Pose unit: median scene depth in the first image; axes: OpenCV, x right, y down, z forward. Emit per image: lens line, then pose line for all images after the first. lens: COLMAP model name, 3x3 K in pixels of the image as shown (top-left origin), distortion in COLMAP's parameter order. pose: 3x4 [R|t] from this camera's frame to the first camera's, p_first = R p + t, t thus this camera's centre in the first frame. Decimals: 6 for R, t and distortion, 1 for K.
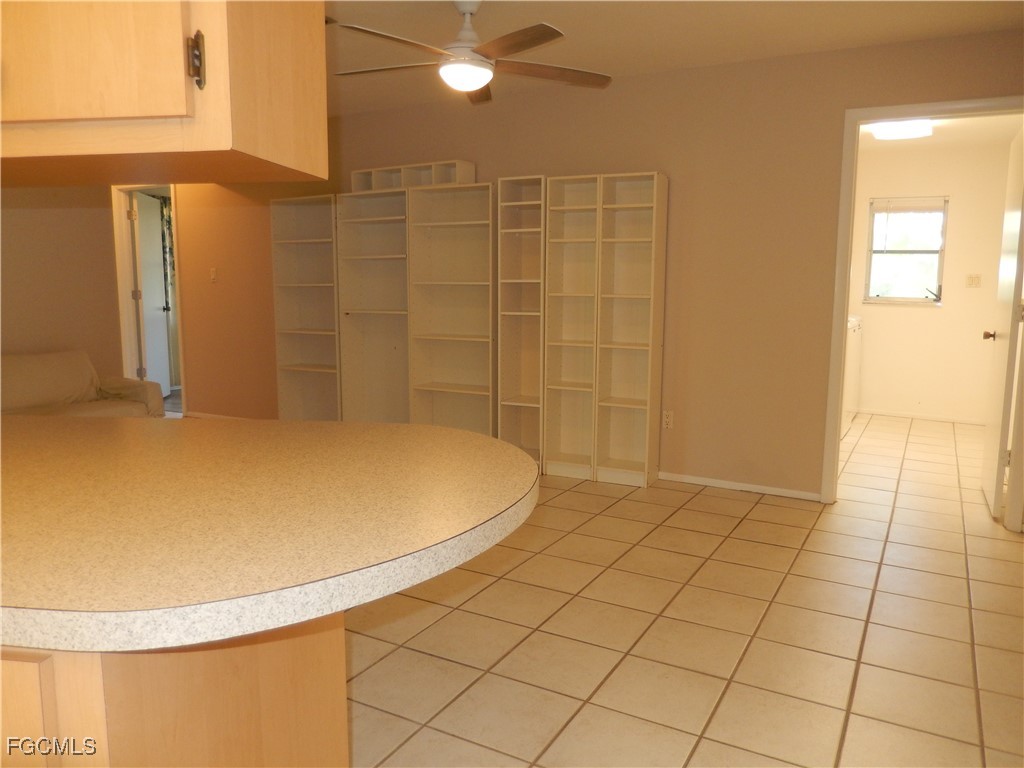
lens RADIAL K [[770.2, 0, 512.0], [0, 770.2, 384.0], [0, 0, 1]] dist [-0.002892, -0.005683]
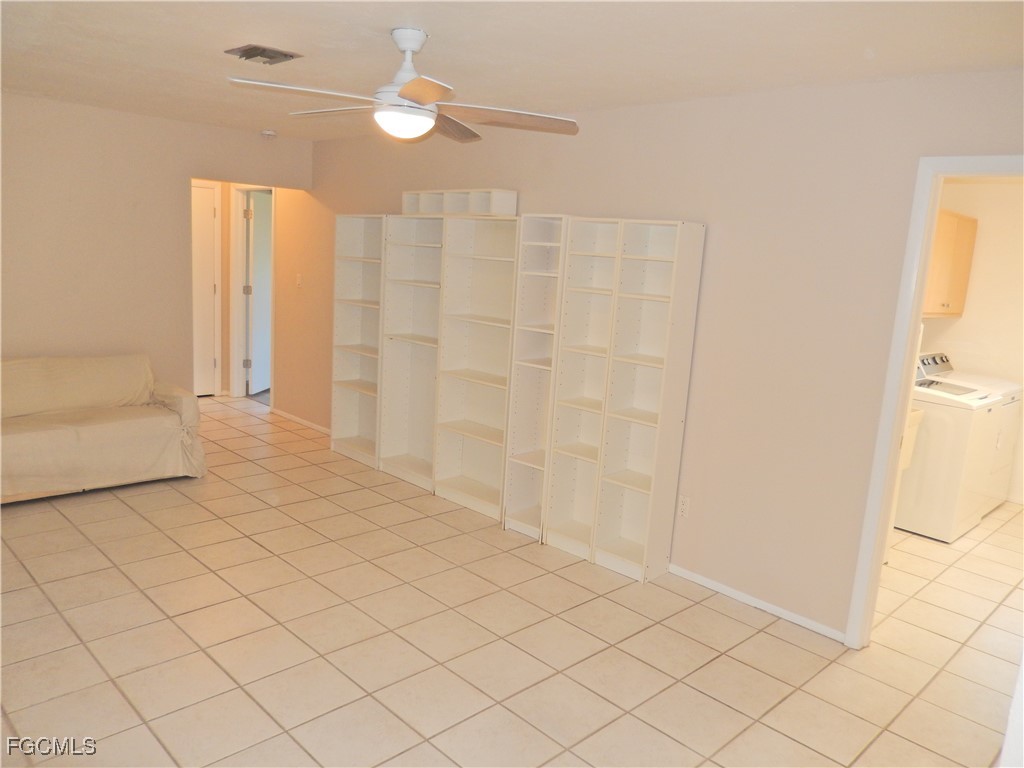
lens RADIAL K [[770.2, 0, 512.0], [0, 770.2, 384.0], [0, 0, 1]] dist [-0.002892, -0.005683]
pose [[0.959640, 0.103687, -0.261418, 0.231563], [-0.095349, 0.994453, 0.044414, -0.110495], [0.264573, -0.017696, 0.964203, 0.128304]]
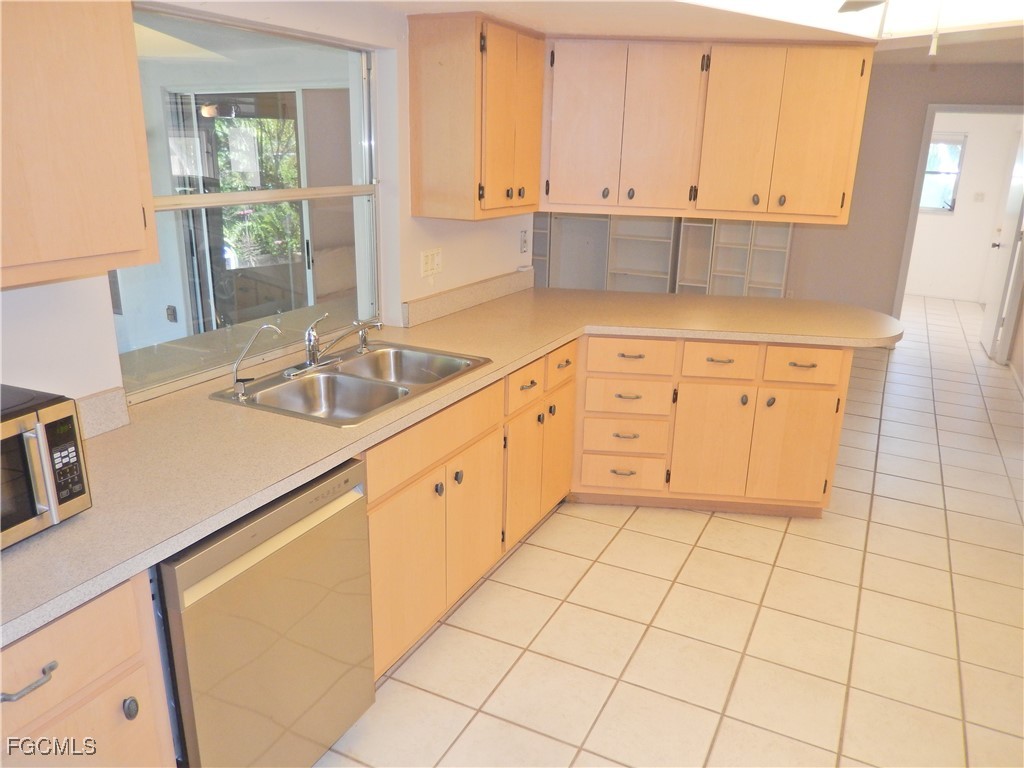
lens RADIAL K [[764.8, 0, 510.4], [0, 764.8, 388.3], [0, 0, 1]] dist [0.004972, -0.000149]
pose [[0.998852, 0.009808, 0.046883, -0.440332], [-0.017760, 0.984876, 0.172346, -0.027581], [-0.044484, -0.172981, 0.983920, -0.547209]]
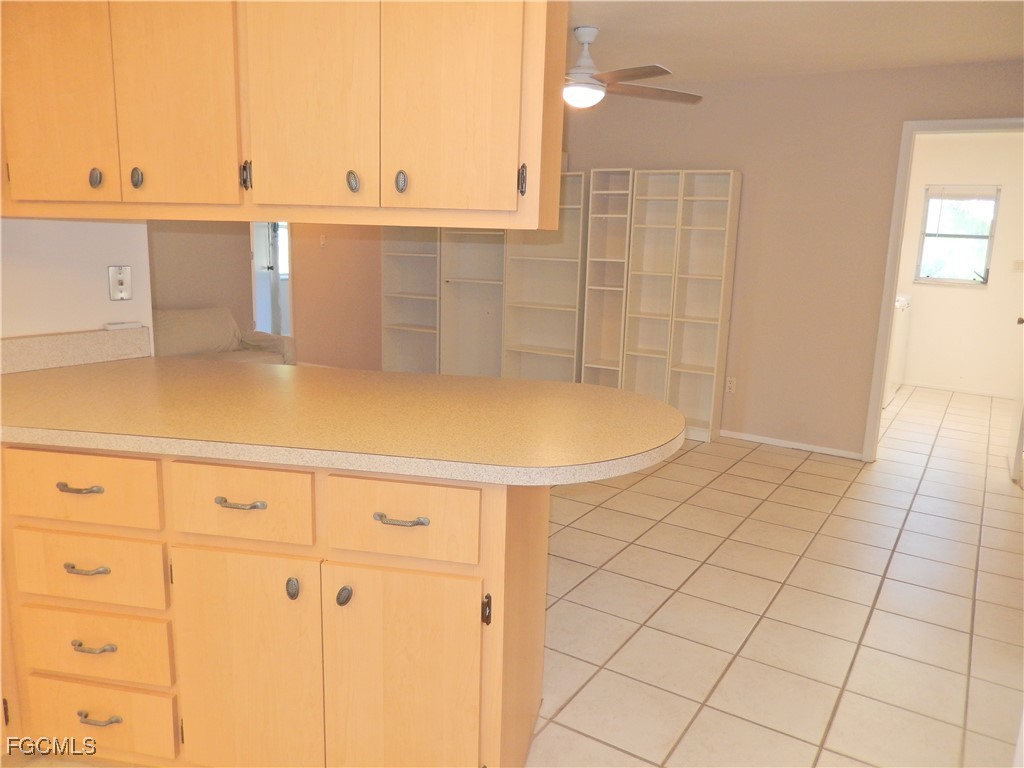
lens RADIAL K [[769.7, 0, 514.2], [0, 769.7, 379.6], [0, 0, 1]] dist [-0.002049, -0.003648]
pose [[0.998046, 0.036970, -0.050377, -0.064297], [-0.034437, 0.998142, 0.050261, -0.008498], [0.052142, -0.048428, 0.997465, -0.167907]]
